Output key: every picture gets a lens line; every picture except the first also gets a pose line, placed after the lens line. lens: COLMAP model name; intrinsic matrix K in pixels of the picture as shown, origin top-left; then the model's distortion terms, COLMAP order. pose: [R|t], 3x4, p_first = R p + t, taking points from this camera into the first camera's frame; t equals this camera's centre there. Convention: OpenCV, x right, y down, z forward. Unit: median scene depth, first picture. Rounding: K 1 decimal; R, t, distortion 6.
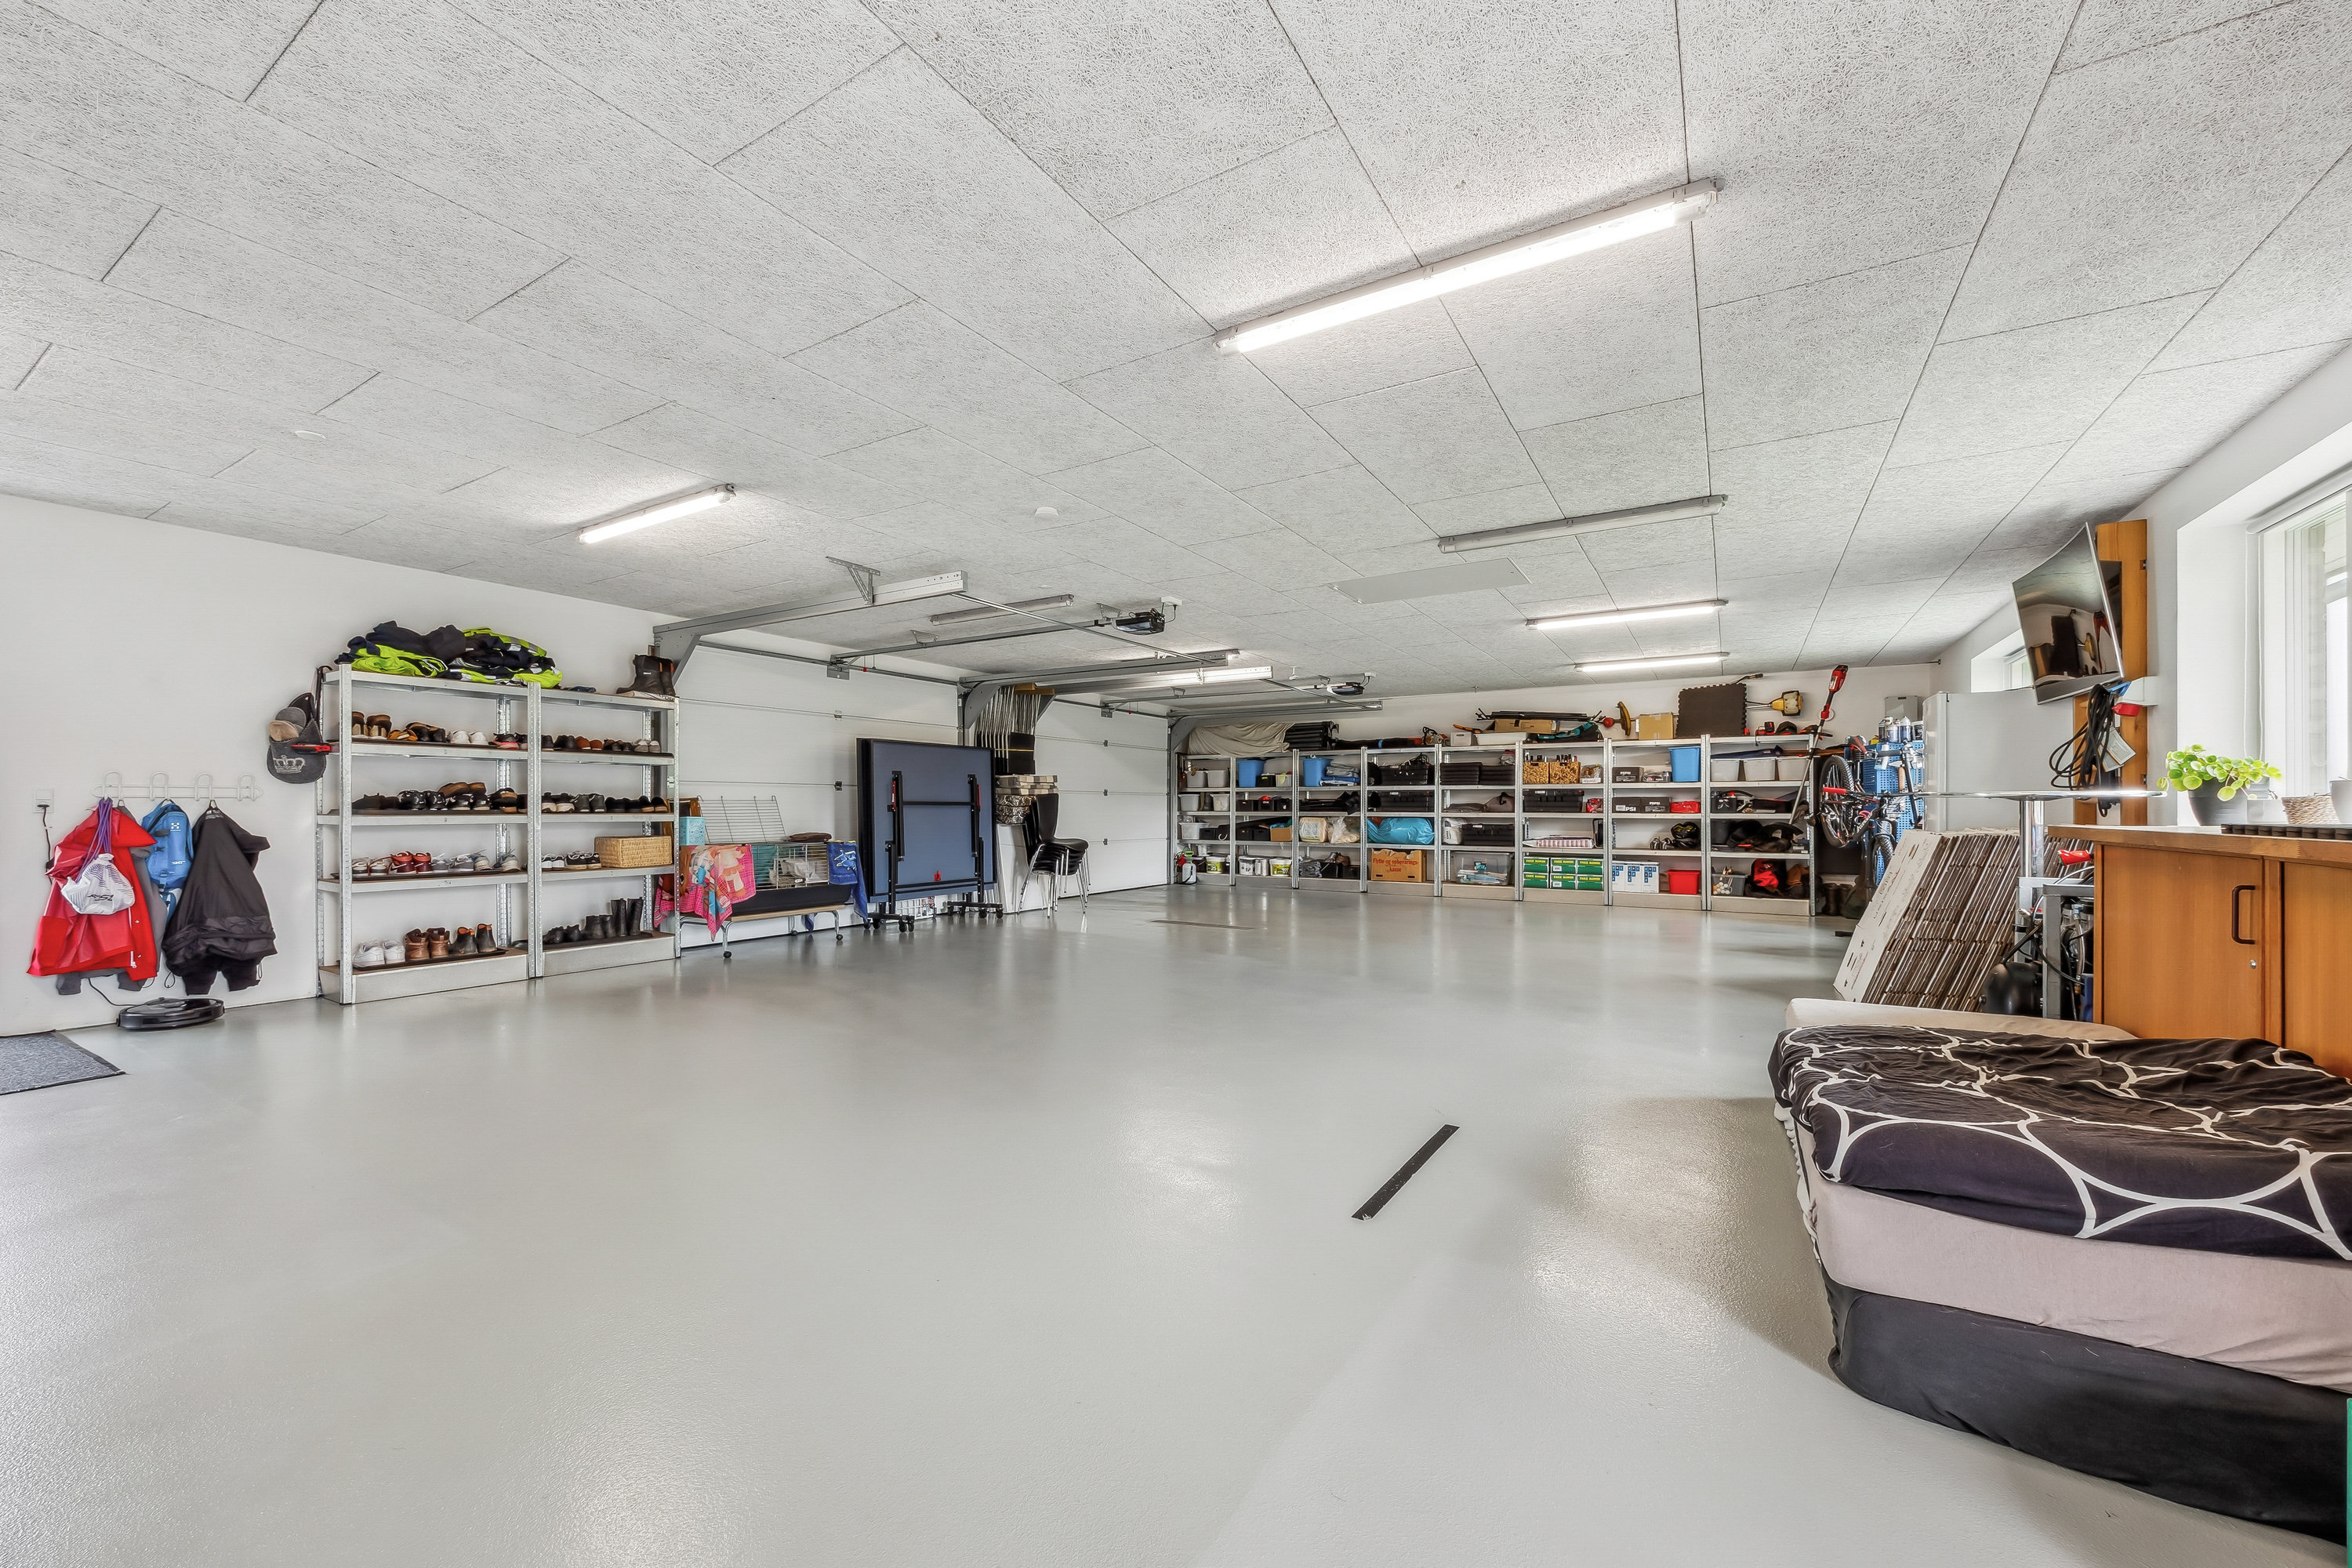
lens RADIAL K [[910.0, 0, 1179.7], [0, 910.0, 799.4], [0, 0, 1]] dist [-0.003200, -0.000210]
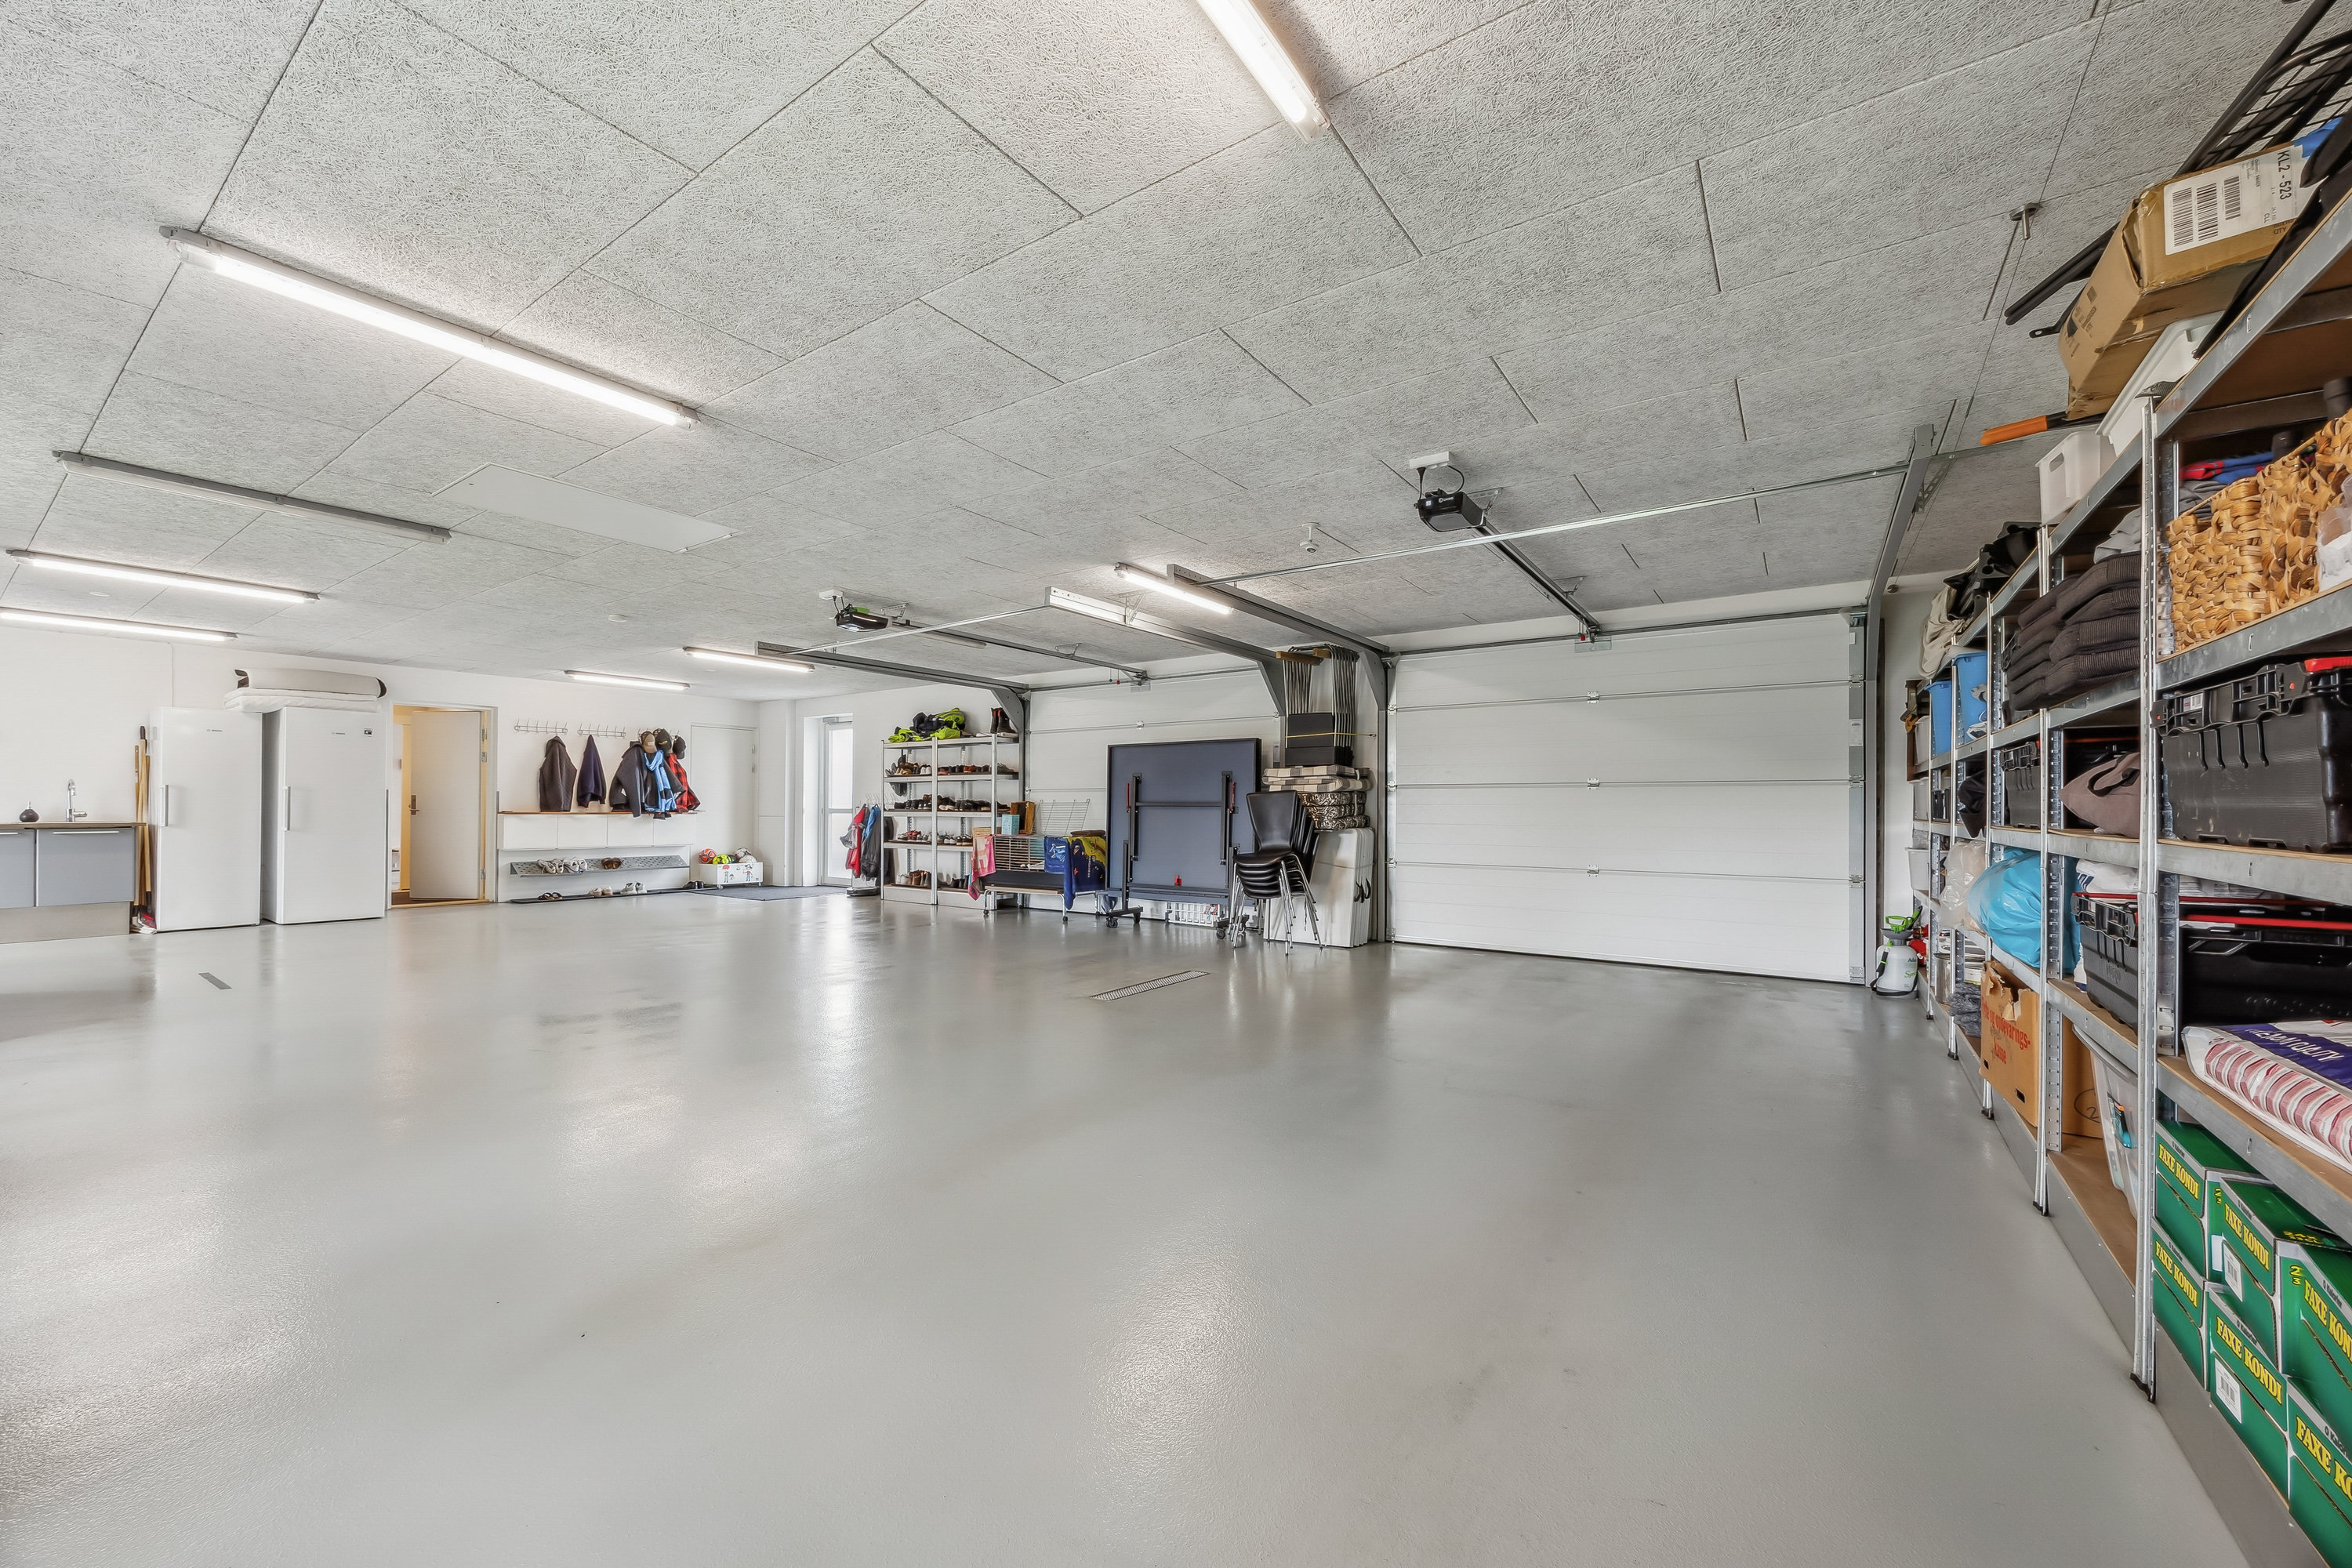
lens RADIAL K [[910.0, 0, 1177.8], [0, 910.0, 804.8], [0, 0, 1]] dist [-0.003200, -0.000210]
pose [[-0.065350, -0.008090, -0.997830, 0.777241], [0.004305, 0.999956, -0.008389, 0.014118], [0.997853, -0.004844, -0.065312, 1.188299]]
